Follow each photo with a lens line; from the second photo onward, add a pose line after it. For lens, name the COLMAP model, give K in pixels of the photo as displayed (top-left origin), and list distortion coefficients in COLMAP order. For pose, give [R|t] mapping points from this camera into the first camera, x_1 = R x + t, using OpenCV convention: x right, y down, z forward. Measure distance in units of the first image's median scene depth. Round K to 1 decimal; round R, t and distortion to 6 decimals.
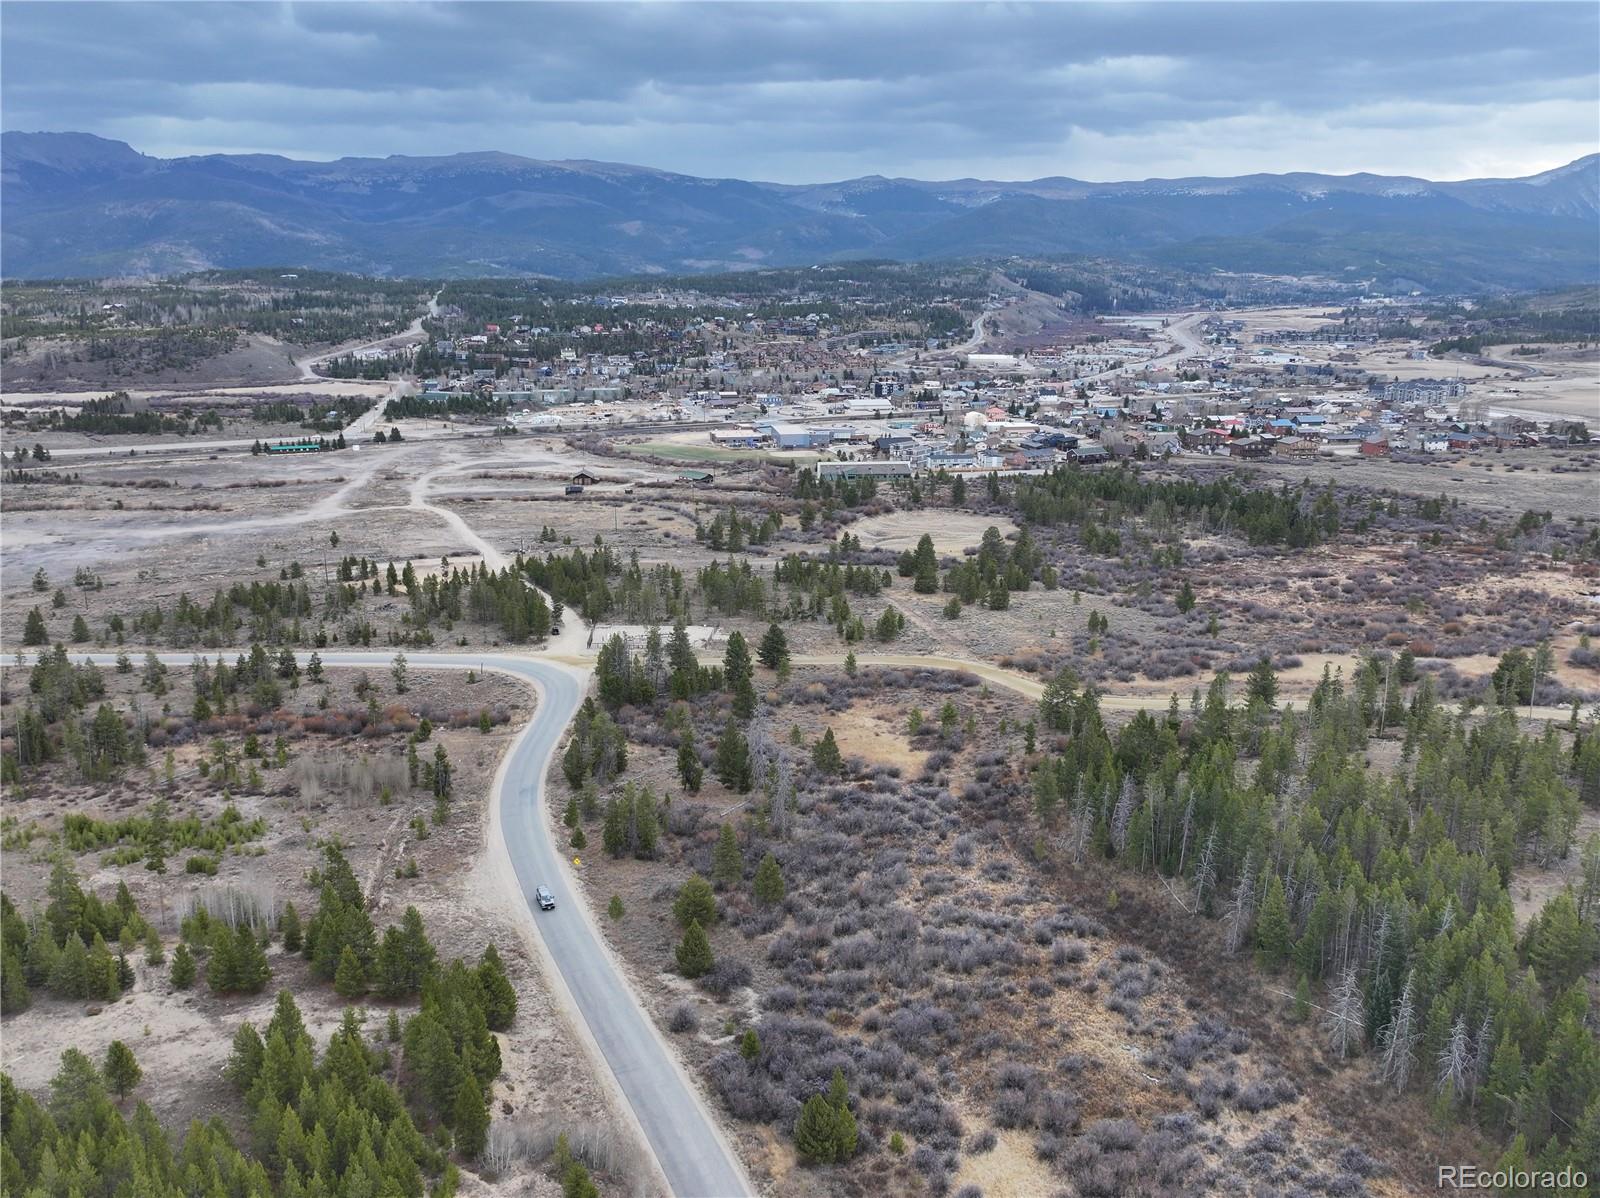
lens RADIAL K [[1283.8, 0, 802.3], [0, 1283.8, 600.8], [0, 0, 1]] dist [0.006495, -0.004779]
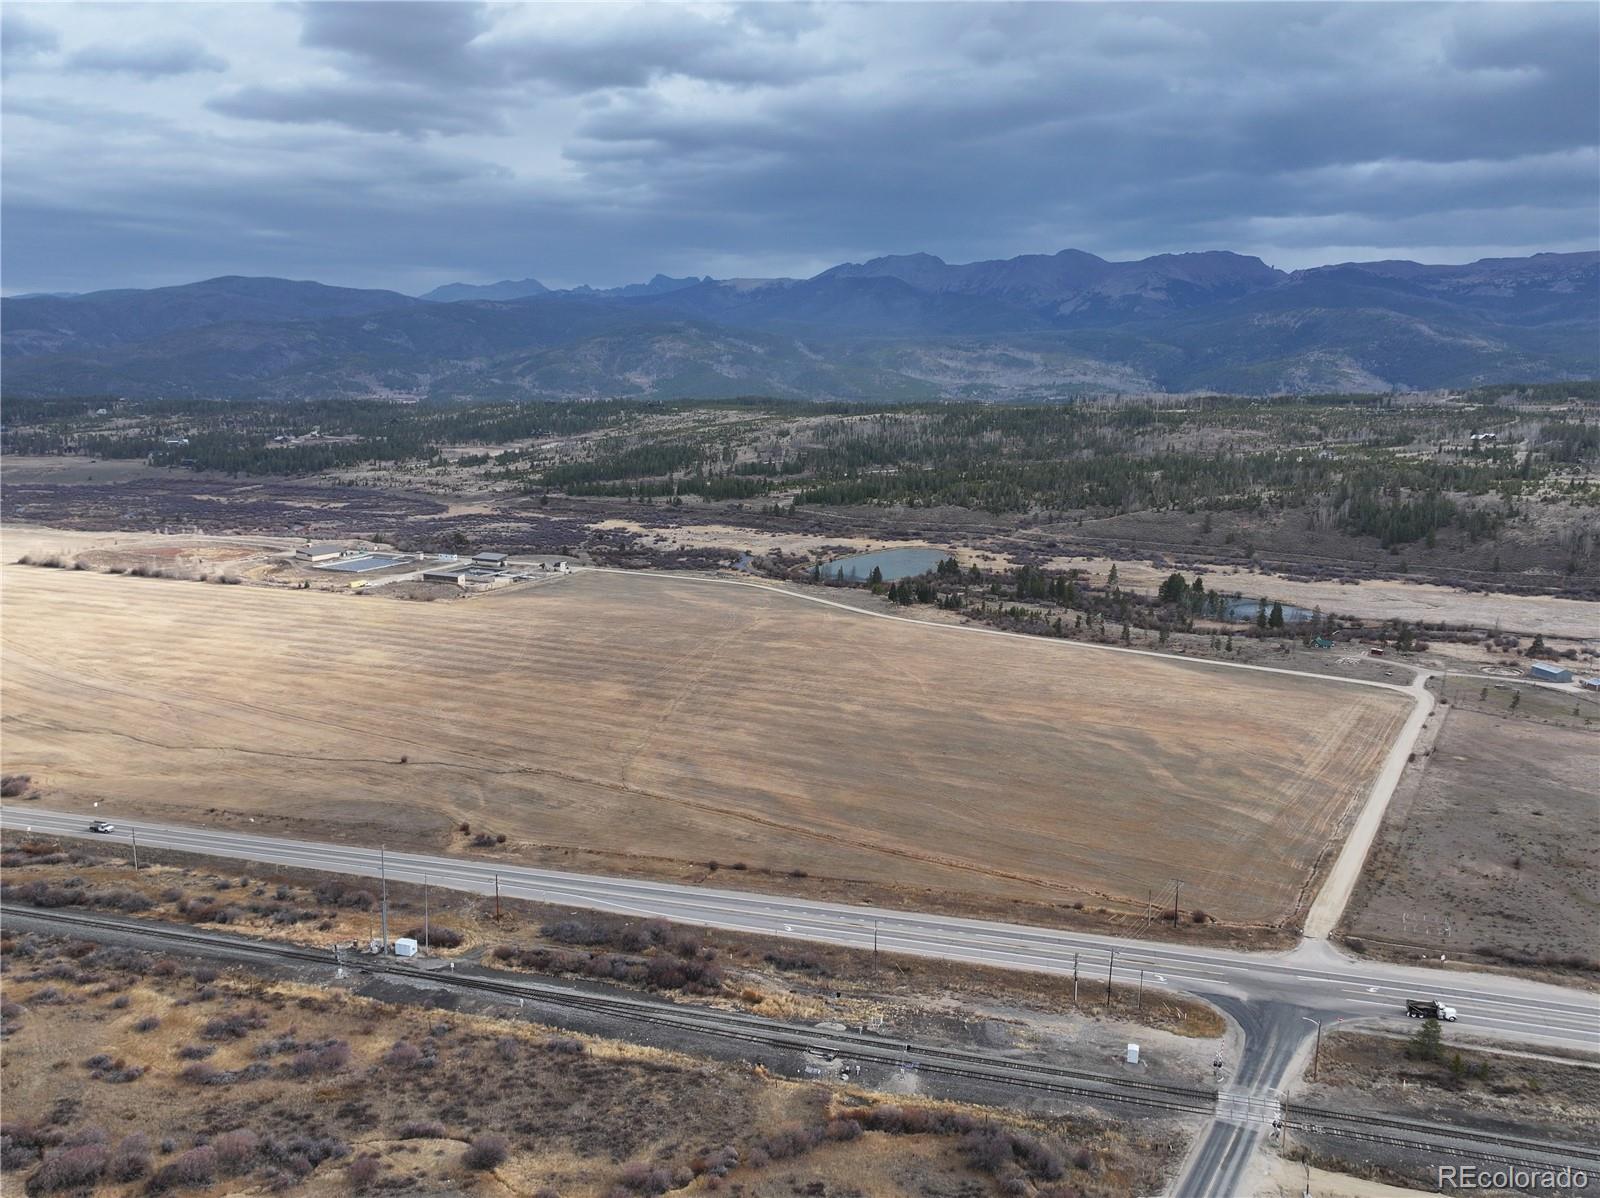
lens RADIAL K [[1283.8, 0, 805.7], [0, 1283.8, 596.1], [0, 0, 1]] dist [0.006495, -0.004779]
pose [[0.717997, 0.121906, -0.685288, -0.461058], [-0.178273, 0.983911, -0.011754, -0.095292], [0.672830, 0.130607, 0.728177, 0.335382]]
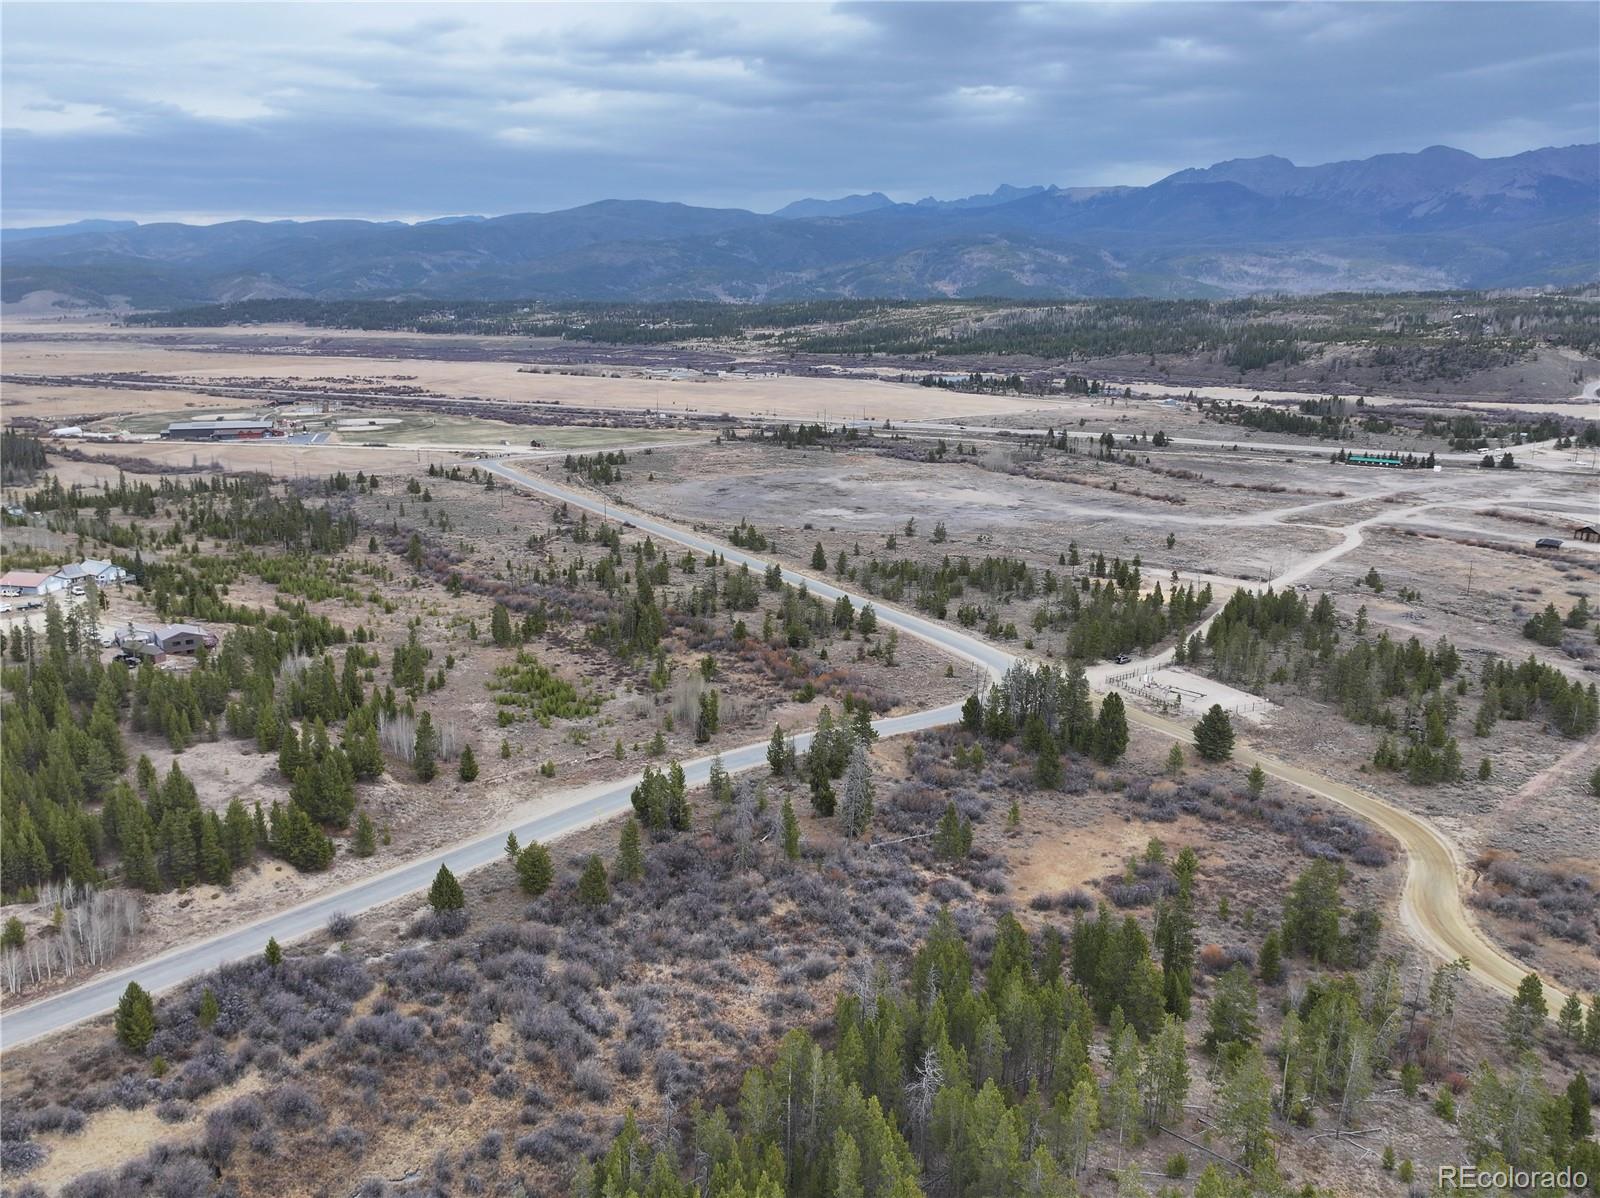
lens RADIAL K [[1283.8, 0, 799.9], [0, 1283.8, 600.0], [0, 0, 1]] dist [0.006495, -0.004779]
pose [[0.506844, 0.203404, -0.837696, 0.128758], [-0.212344, 0.971279, 0.107363, -0.019356], [0.835475, 0.123464, 0.535479, 0.093452]]
